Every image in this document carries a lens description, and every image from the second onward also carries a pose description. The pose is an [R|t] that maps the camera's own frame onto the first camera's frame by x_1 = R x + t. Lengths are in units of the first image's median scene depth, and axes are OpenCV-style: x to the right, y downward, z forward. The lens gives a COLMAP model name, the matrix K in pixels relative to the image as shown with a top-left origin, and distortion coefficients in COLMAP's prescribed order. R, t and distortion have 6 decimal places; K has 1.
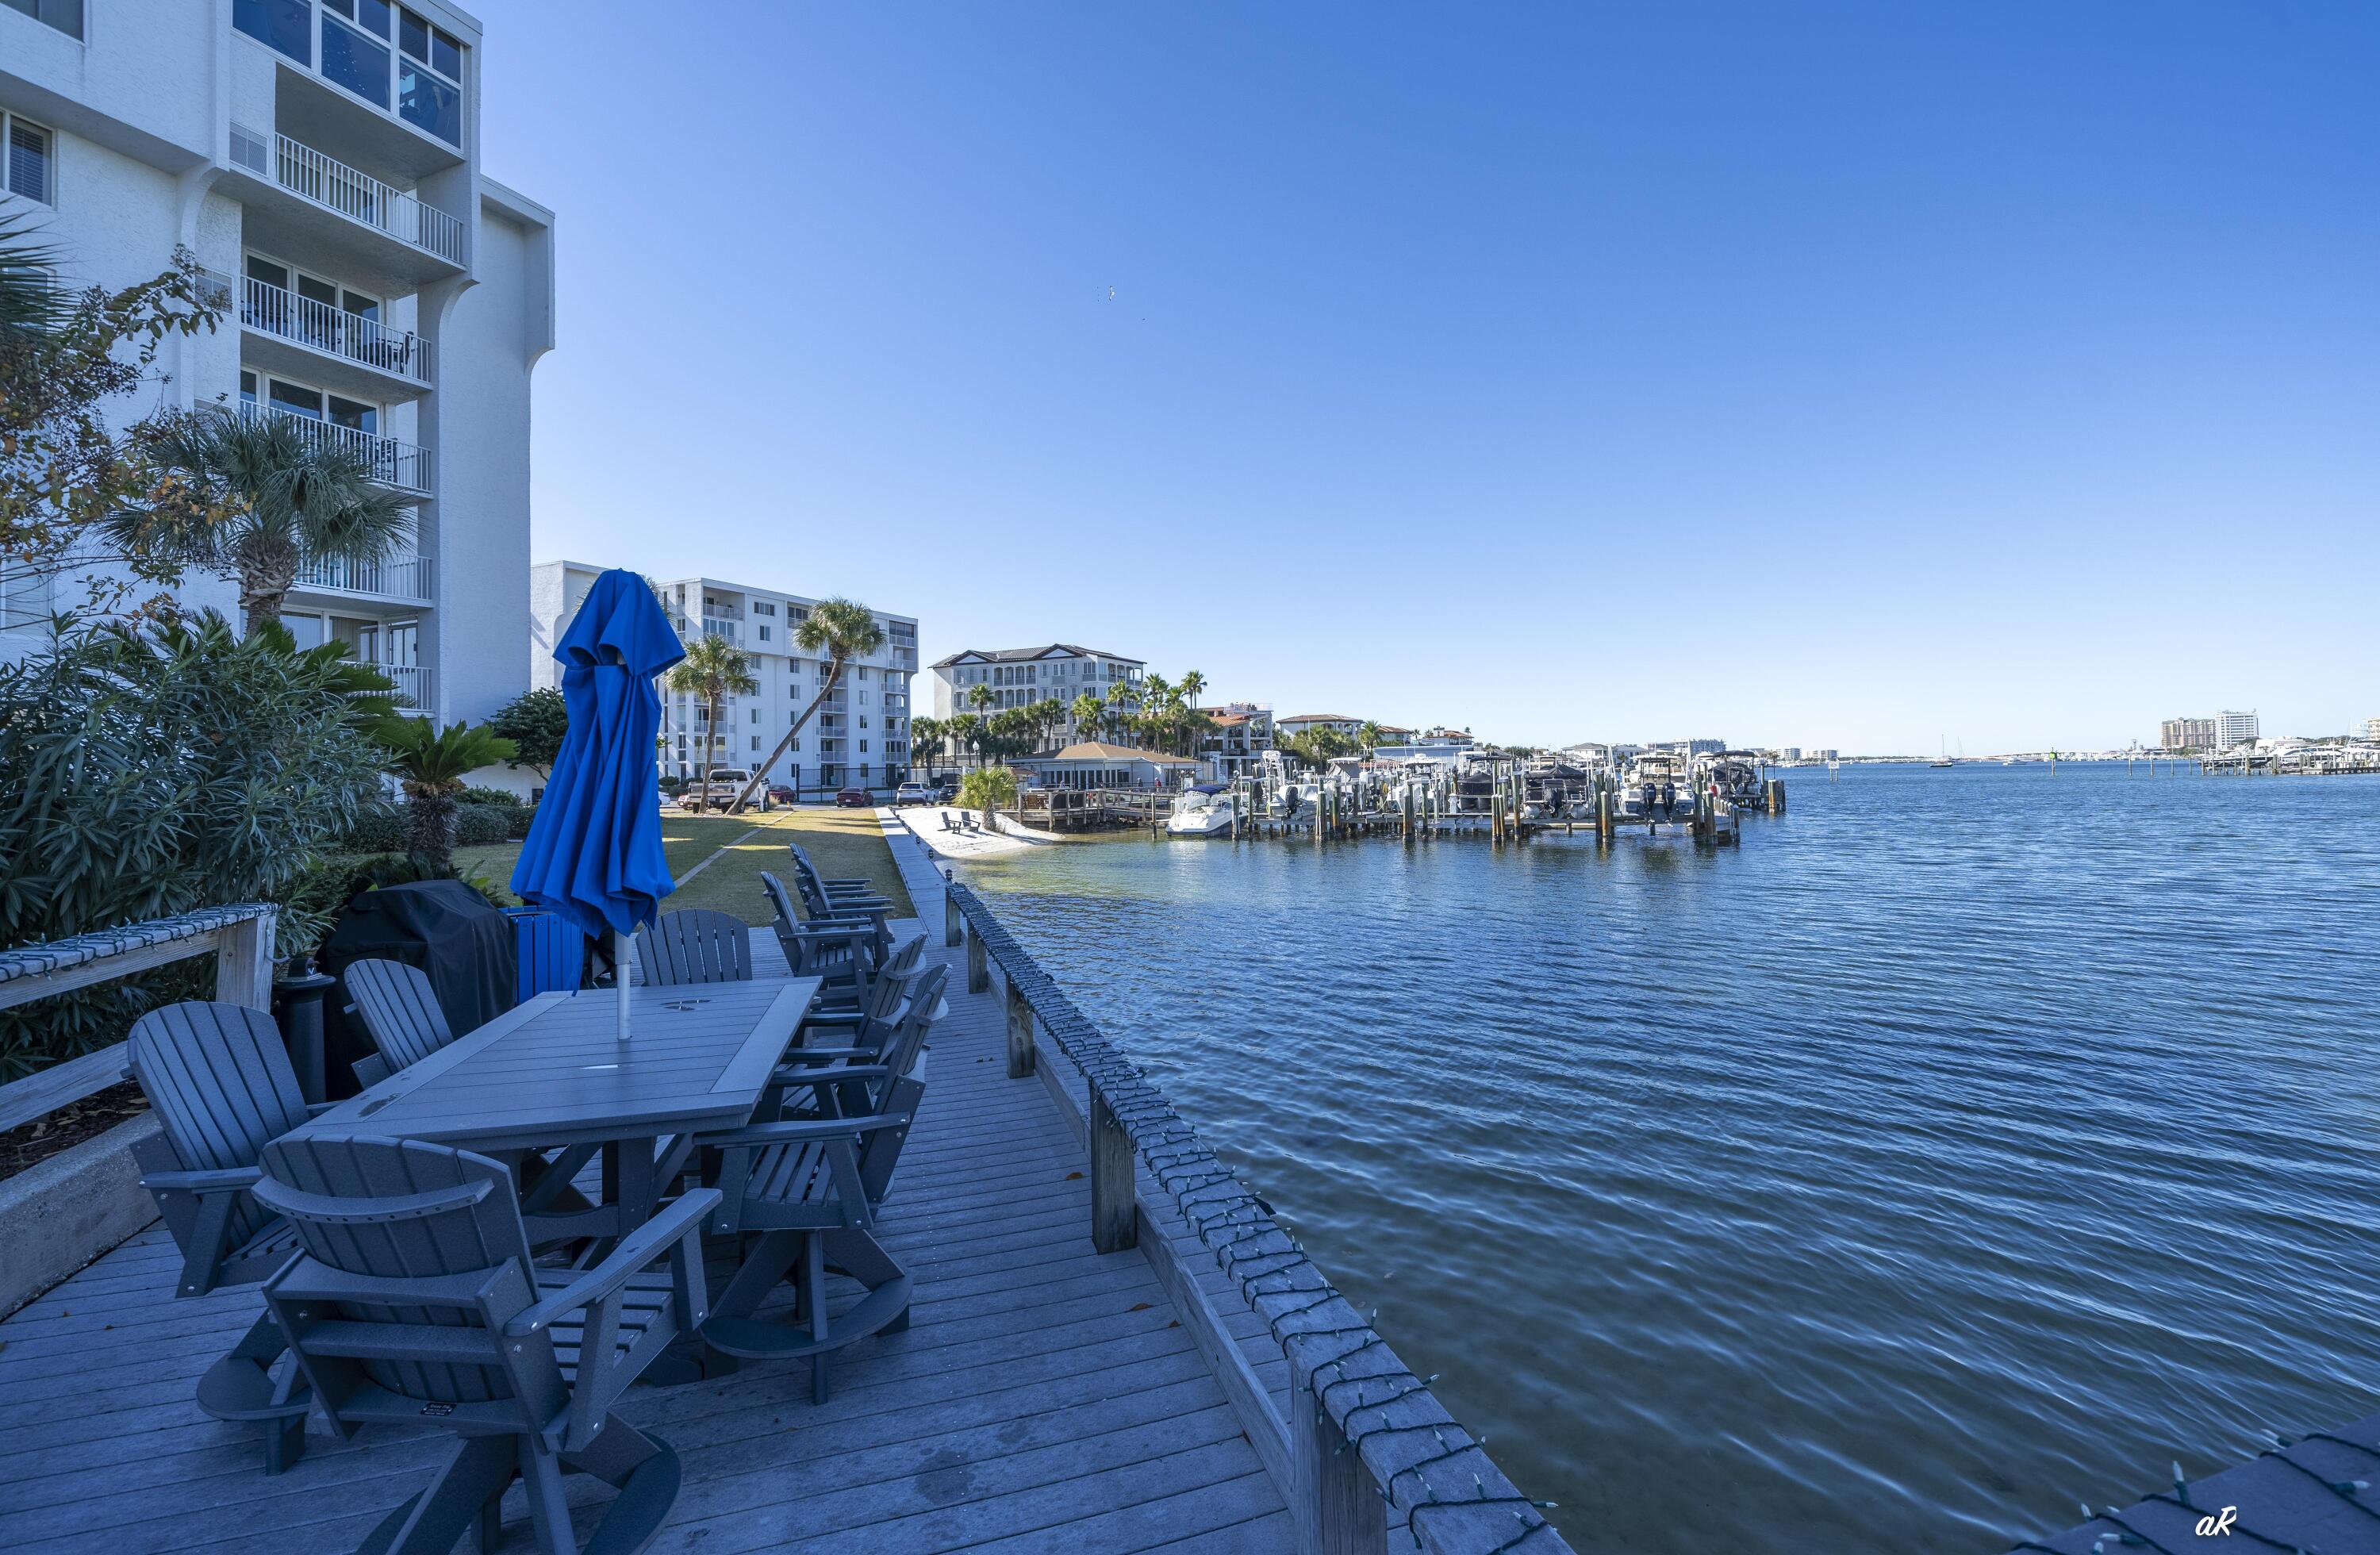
lens RADIAL K [[965.3, 0, 1190.0], [0, 965.3, 777.5], [0, 0, 1]] dist [-0.000303, -0.000047]
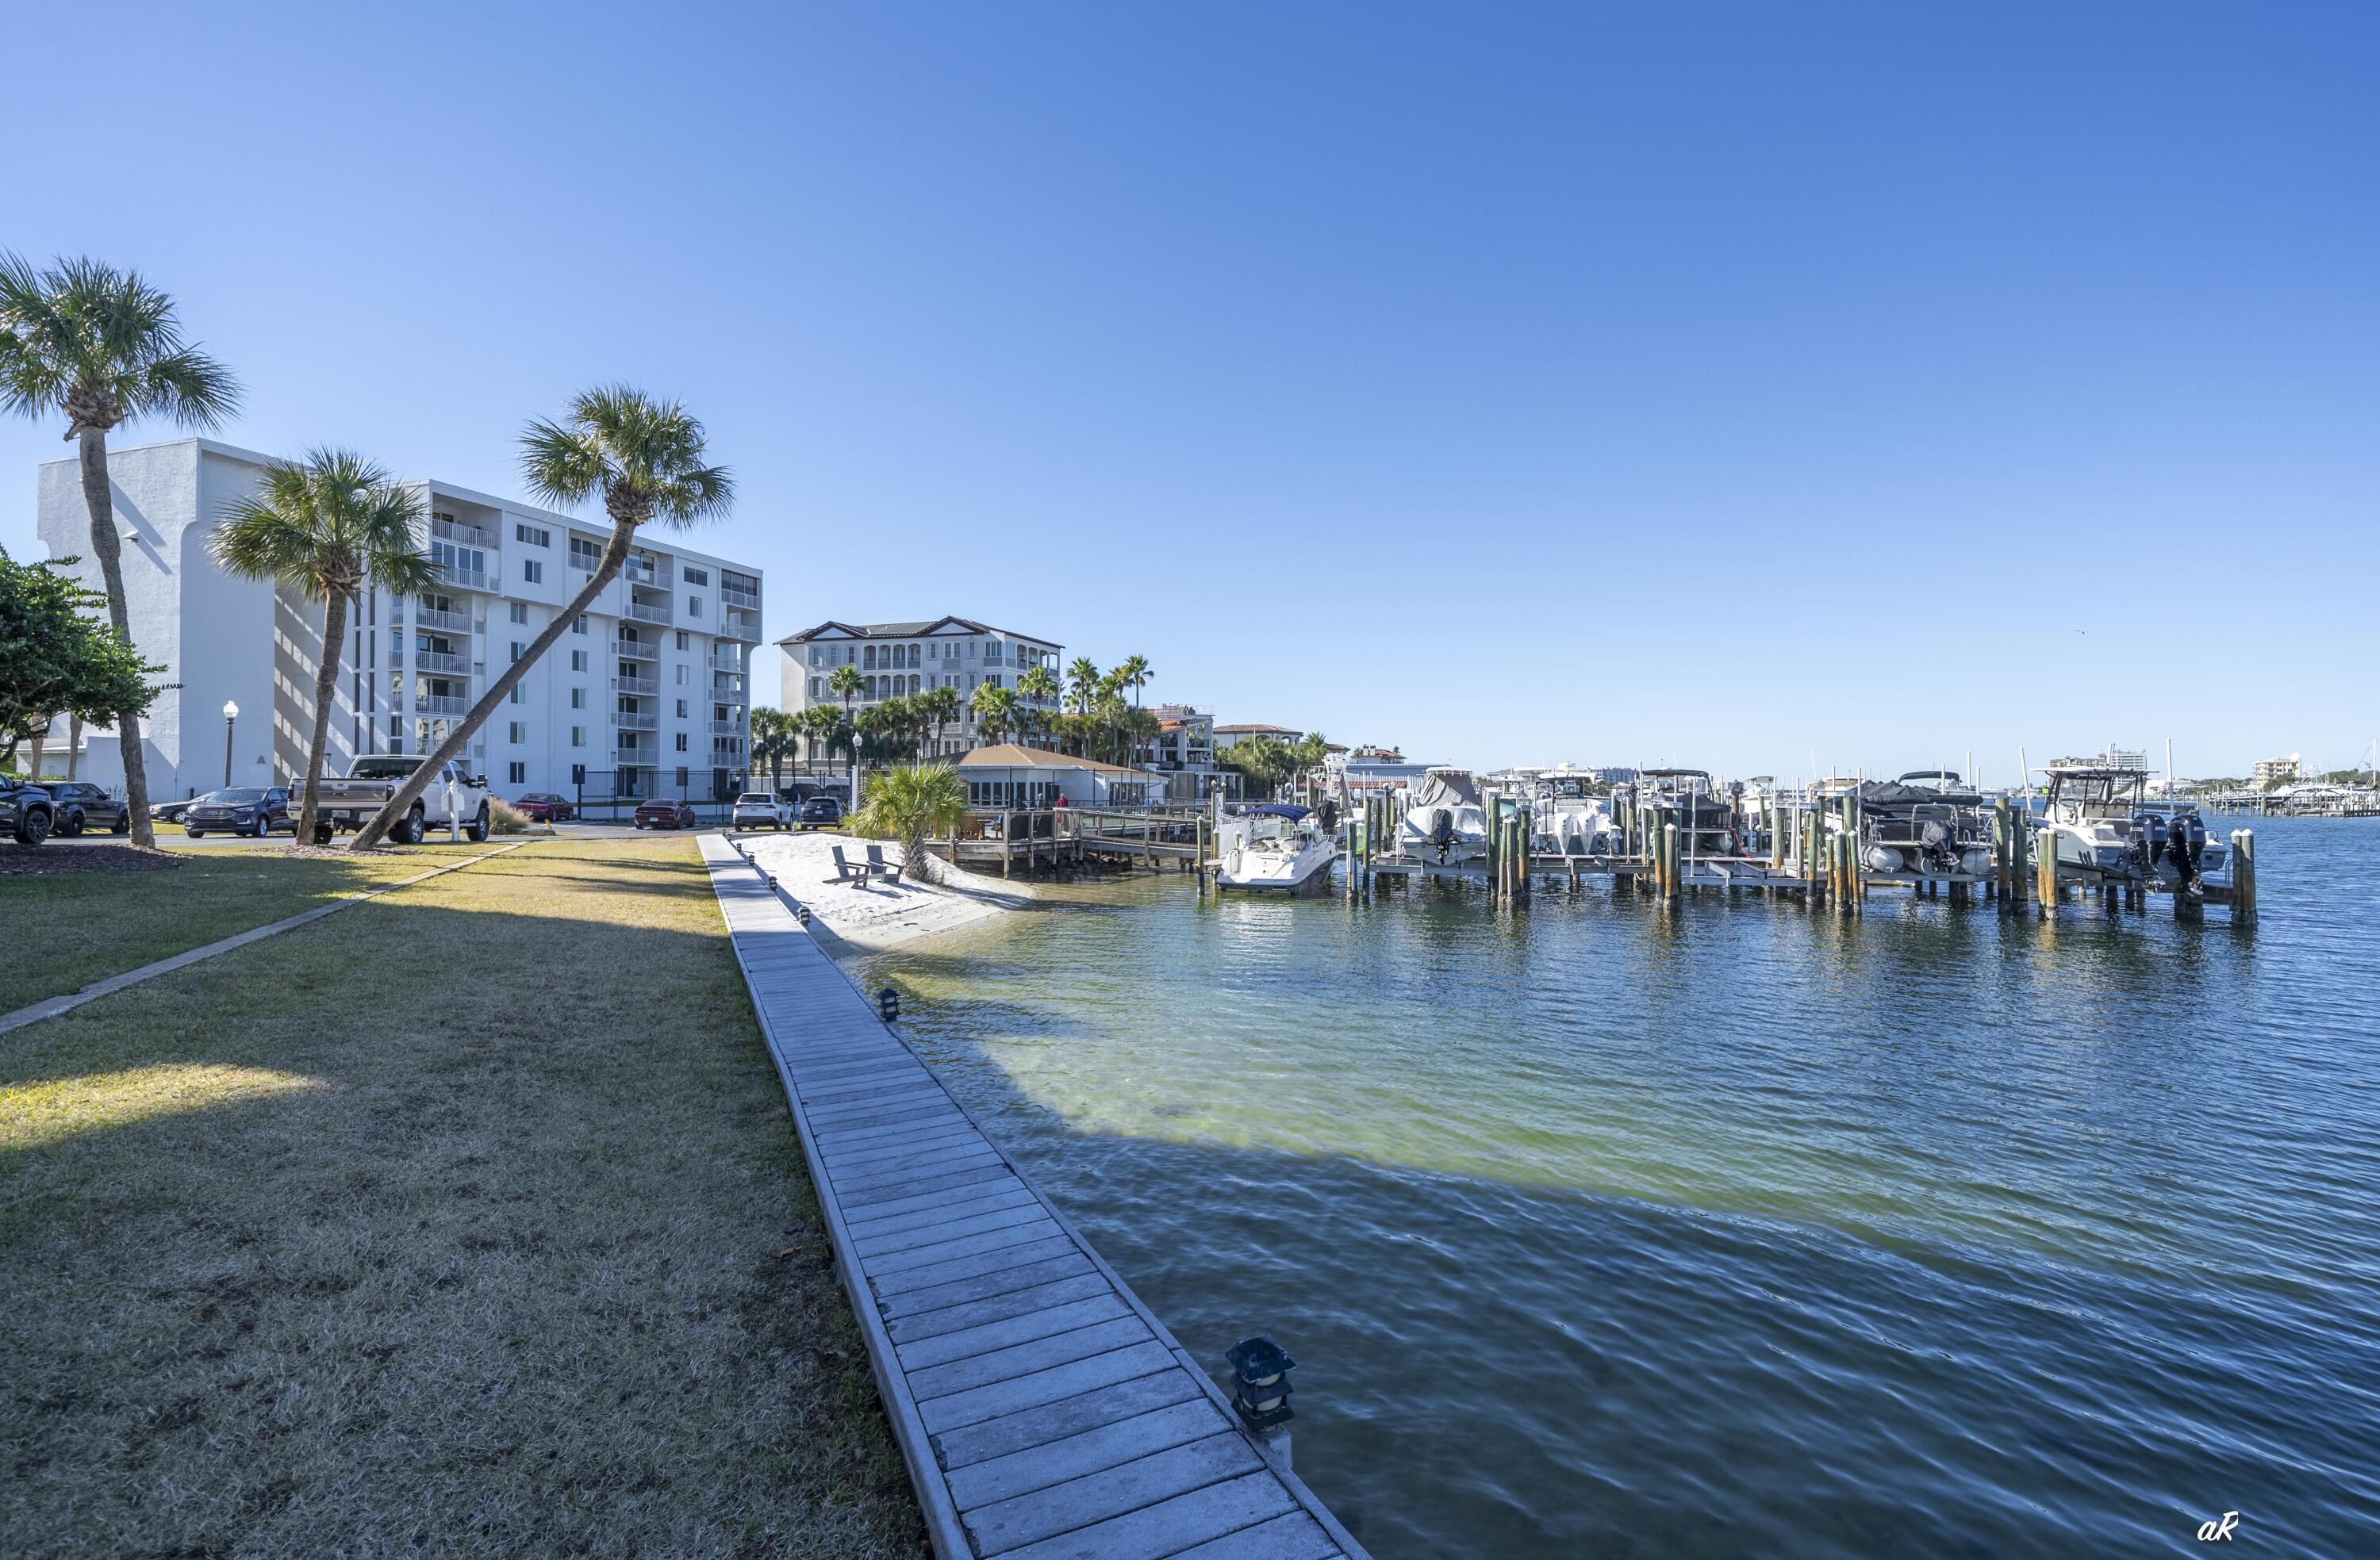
lens RADIAL K [[1100.5, 0, 1188.0], [0, 1100.5, 806.1], [0, 0, 1]] dist [0.000138, 0.000208]
pose [[0.994438, 0.017925, 0.103790, -0.043375], [-0.018631, 0.999809, 0.005842, 0.002427], [-0.103665, -0.007744, 0.994582, 0.132472]]
